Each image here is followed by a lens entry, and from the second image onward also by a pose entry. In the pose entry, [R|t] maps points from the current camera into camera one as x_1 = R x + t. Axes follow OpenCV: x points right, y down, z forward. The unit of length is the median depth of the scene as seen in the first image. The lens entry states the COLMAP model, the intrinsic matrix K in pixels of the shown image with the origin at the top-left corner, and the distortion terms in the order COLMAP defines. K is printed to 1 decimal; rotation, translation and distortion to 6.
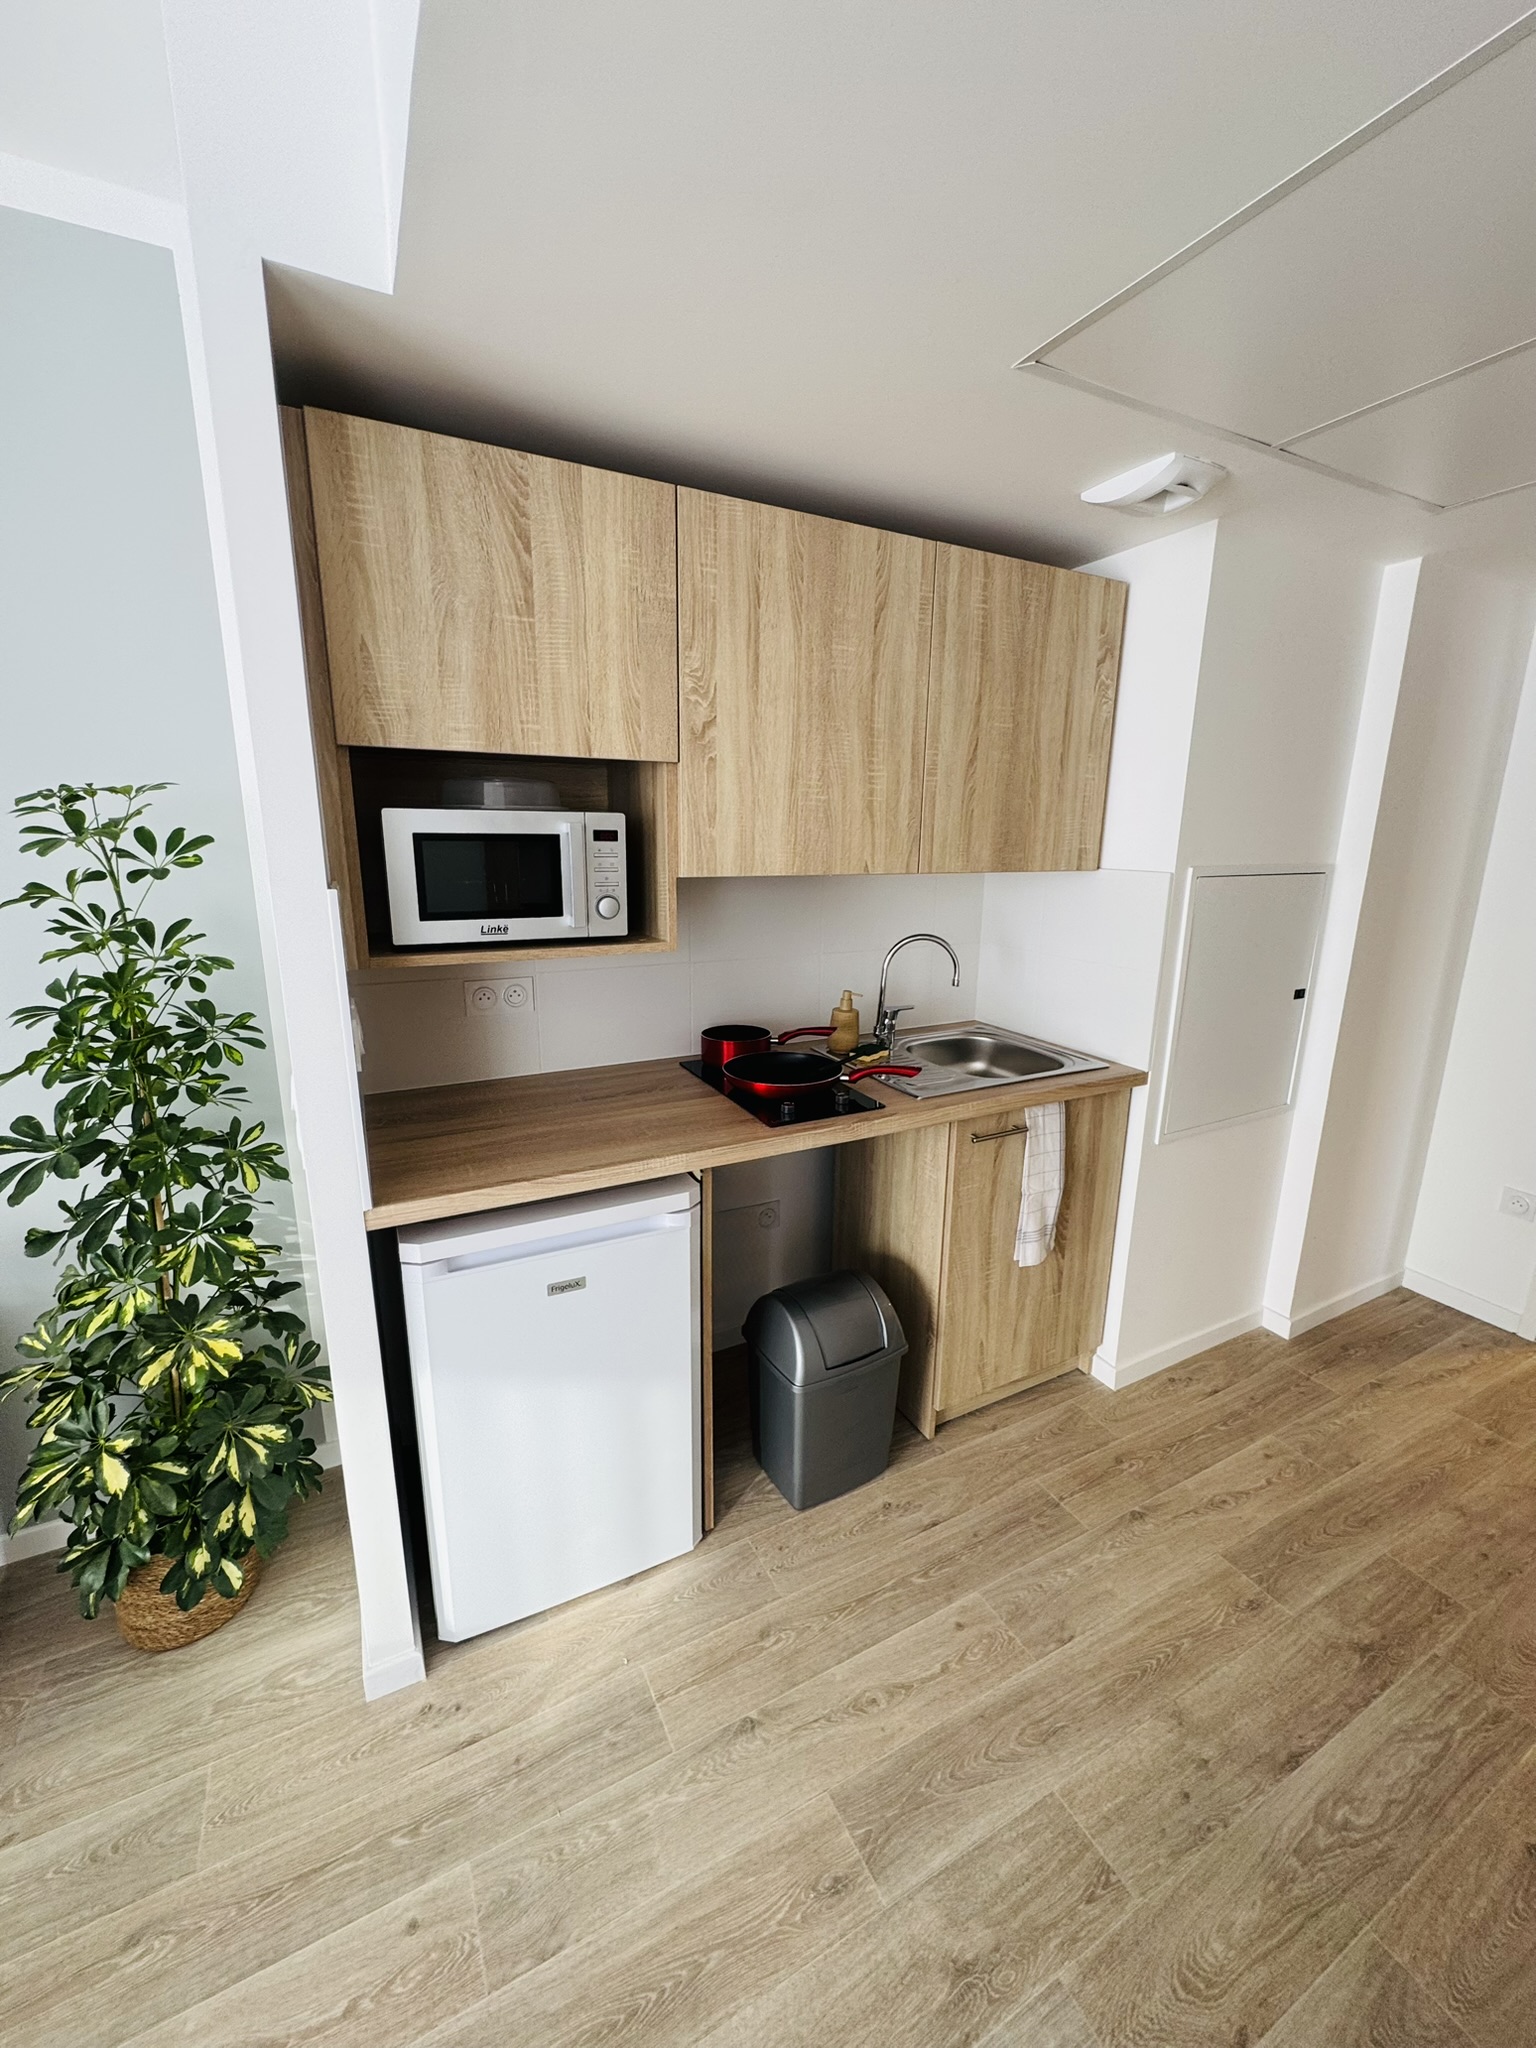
lens RADIAL K [[817.5, 0, 763.0], [0, 817.5, 1007.0], [0, 0, 1]] dist [-0.002809, 0.001572]
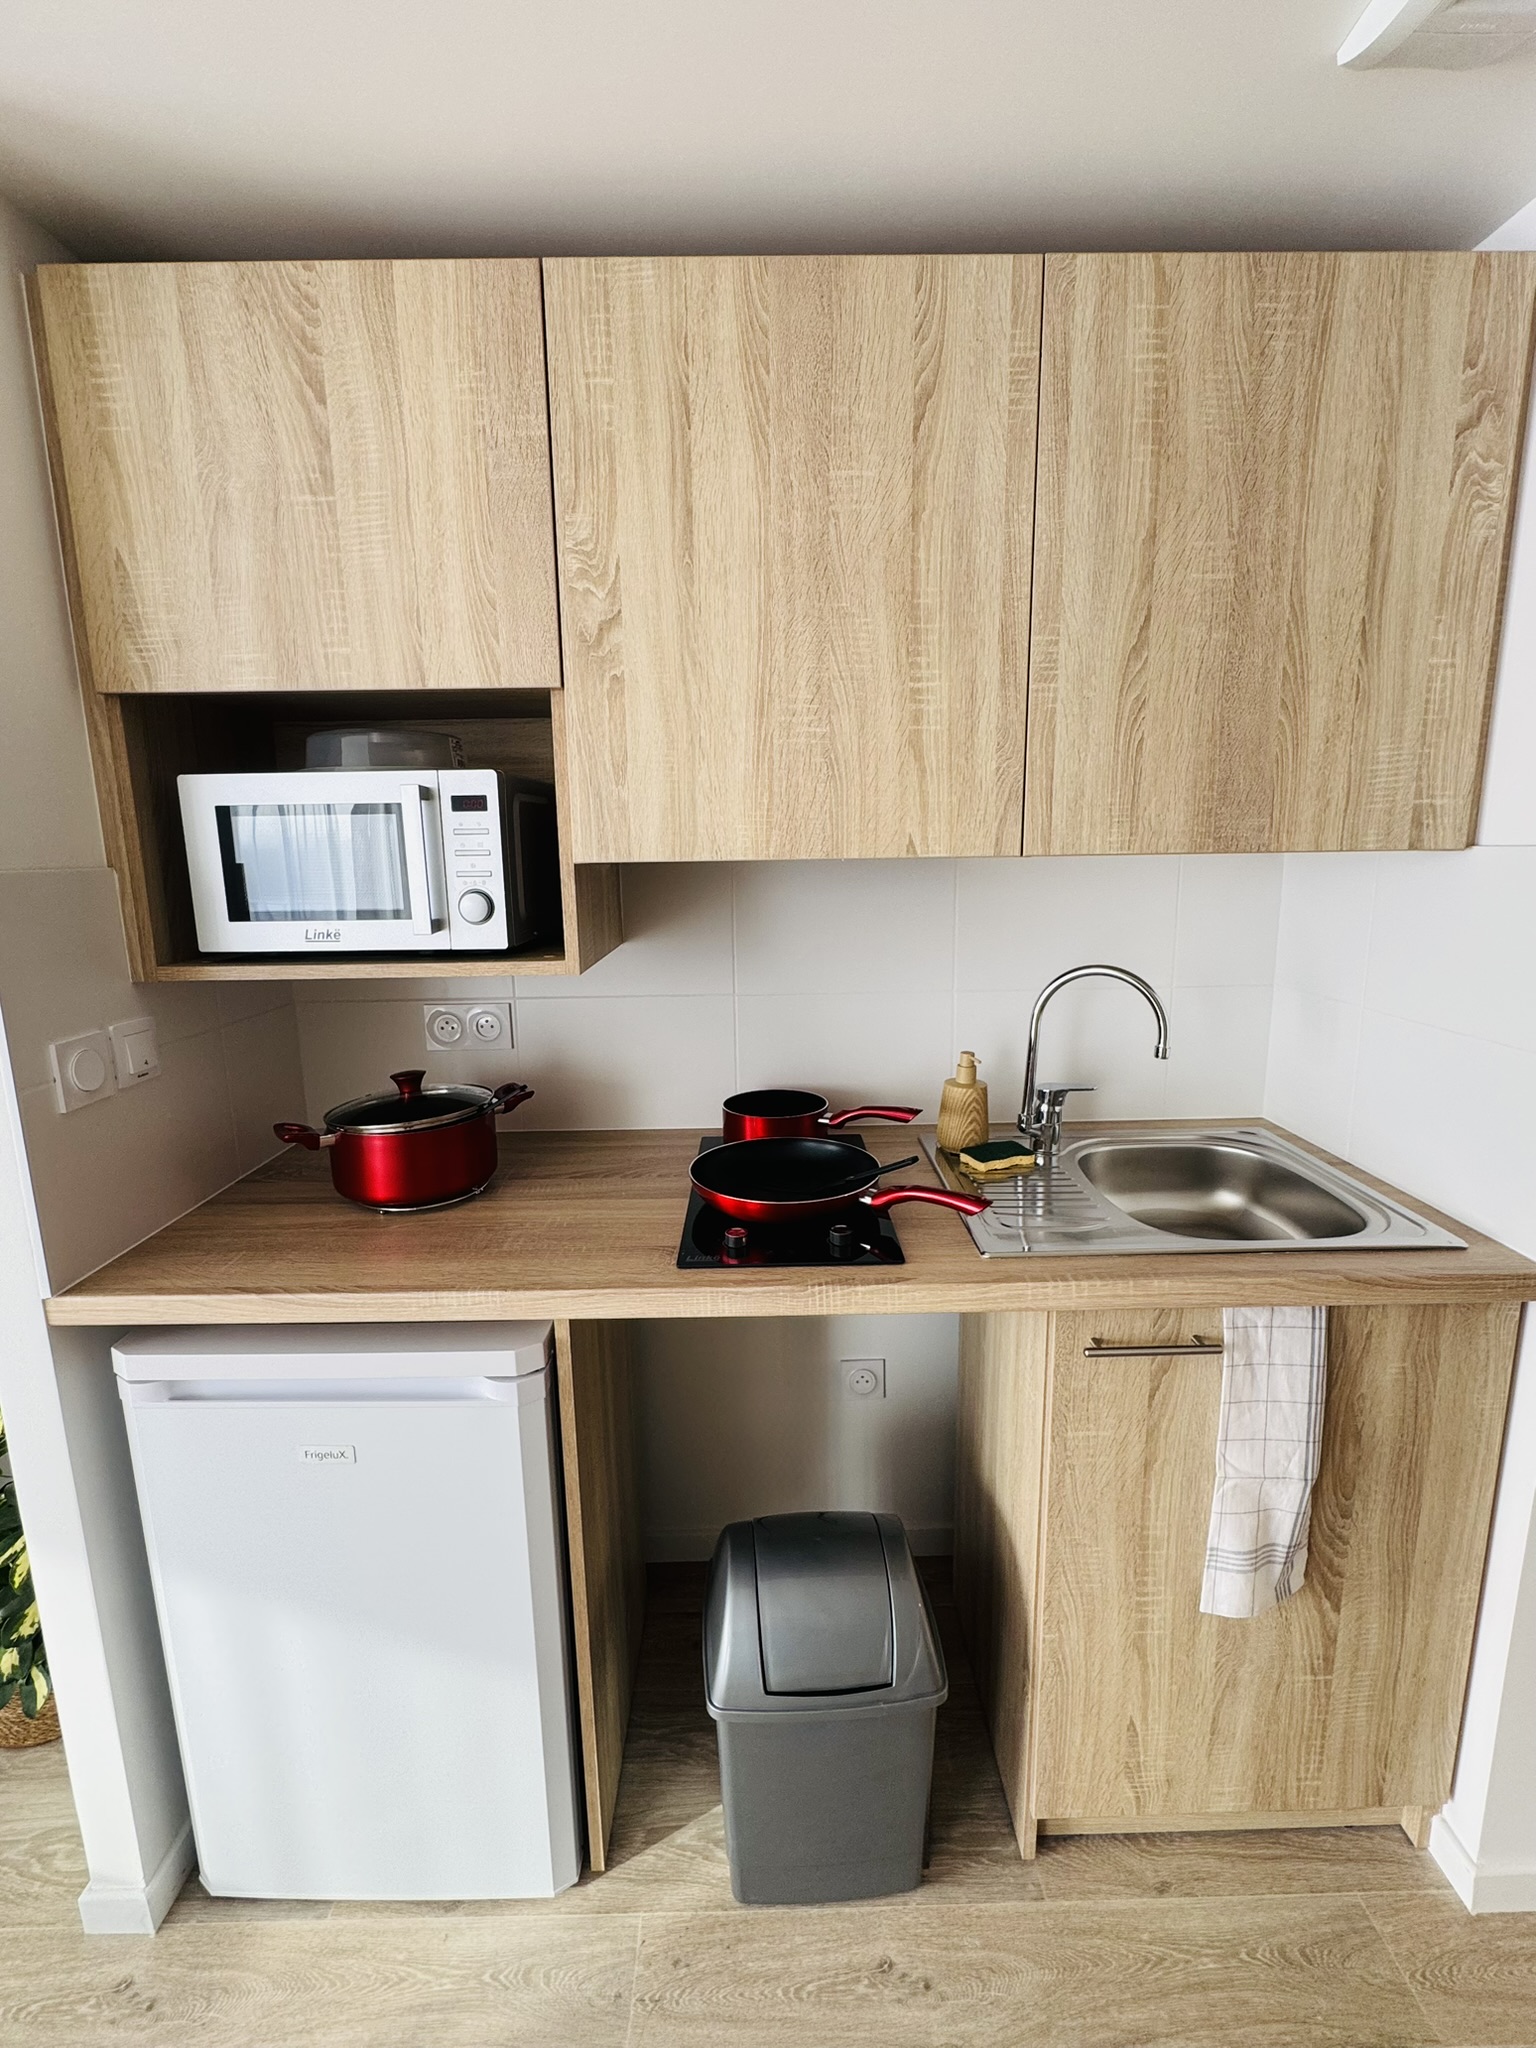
lens RADIAL K [[907.8, 0, 774.3], [0, 907.8, 1009.4], [0, 0, 1]] dist [-0.003382, 0.000730]
pose [[0.893299, 0.053149, -0.446310, 0.342817], [-0.070041, 0.997314, -0.021423, -0.033618], [0.443972, 0.050397, 0.894622, 0.387932]]
